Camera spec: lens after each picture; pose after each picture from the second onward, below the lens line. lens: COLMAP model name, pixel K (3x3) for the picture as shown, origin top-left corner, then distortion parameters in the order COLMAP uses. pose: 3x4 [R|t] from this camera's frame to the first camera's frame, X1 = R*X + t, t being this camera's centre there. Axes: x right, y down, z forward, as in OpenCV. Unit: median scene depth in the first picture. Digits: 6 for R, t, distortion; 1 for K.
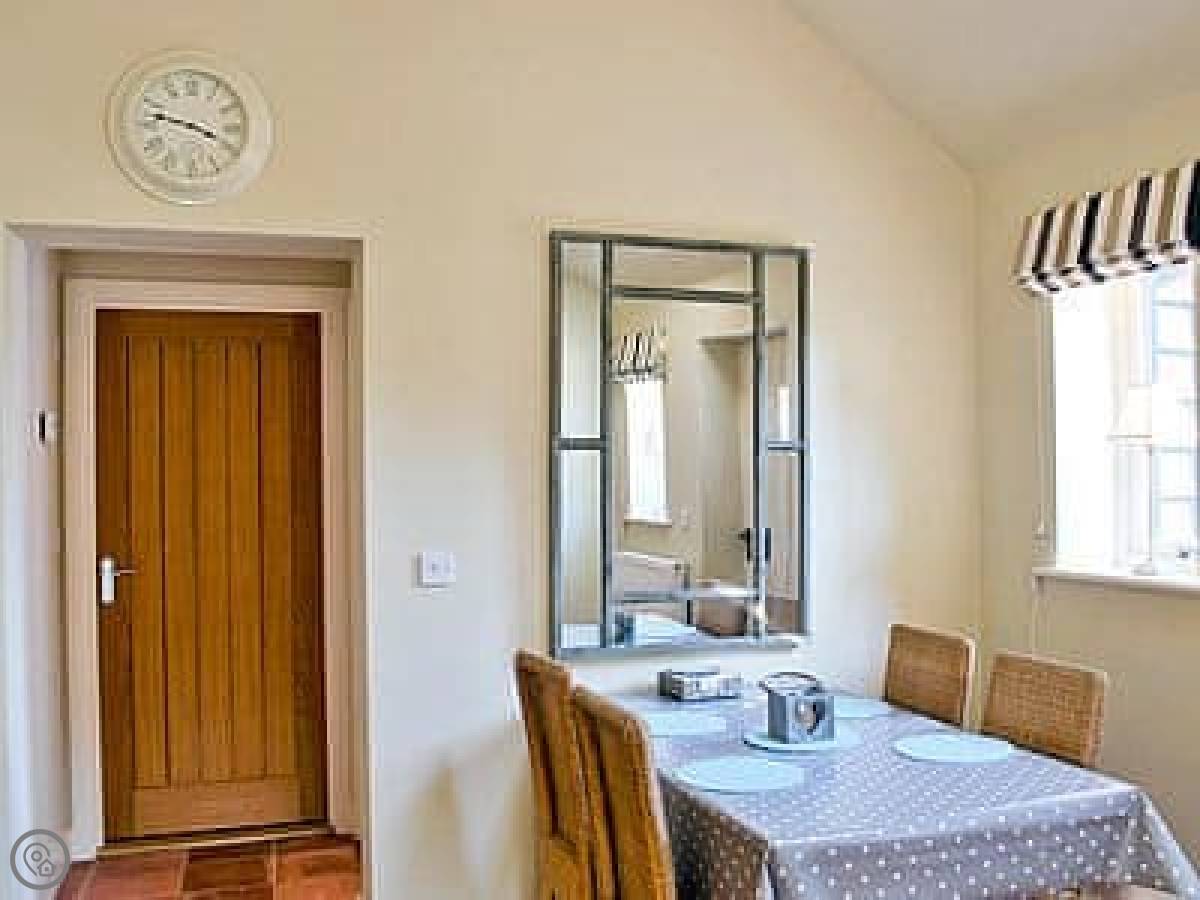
lens RADIAL K [[994.3, 0, 604.2], [0, 994.3, 456.0], [0, 0, 1]] dist [-0.057892, -0.002371]
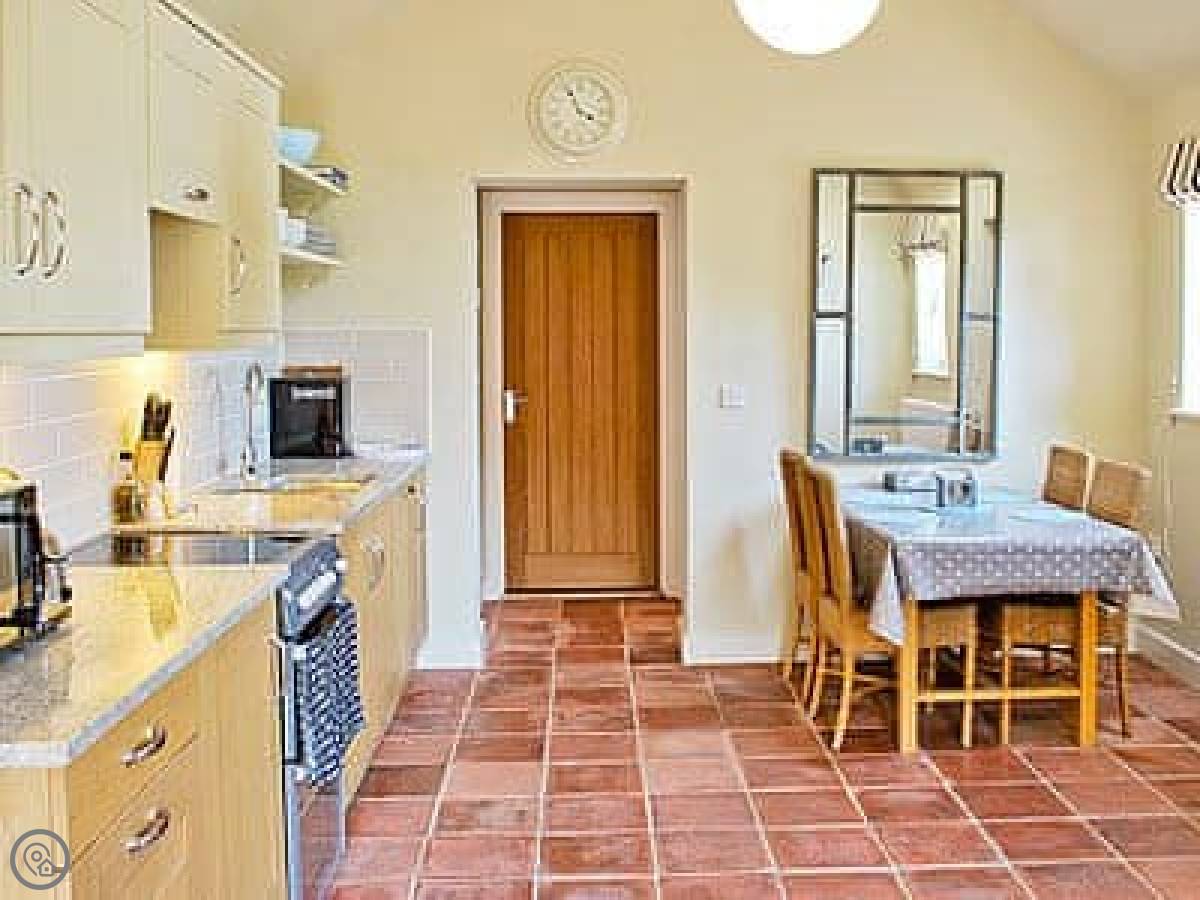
lens RADIAL K [[2155.2, 0, 600.6], [0, 2155.2, 450.8], [0, 0, 1]] dist [0.010410, -0.028783]
pose [[0.955658, 0.027864, -0.293159, 0.576197], [-0.003605, 0.996546, 0.082969, -0.072853], [0.294458, -0.078233, 0.952457, -2.094233]]
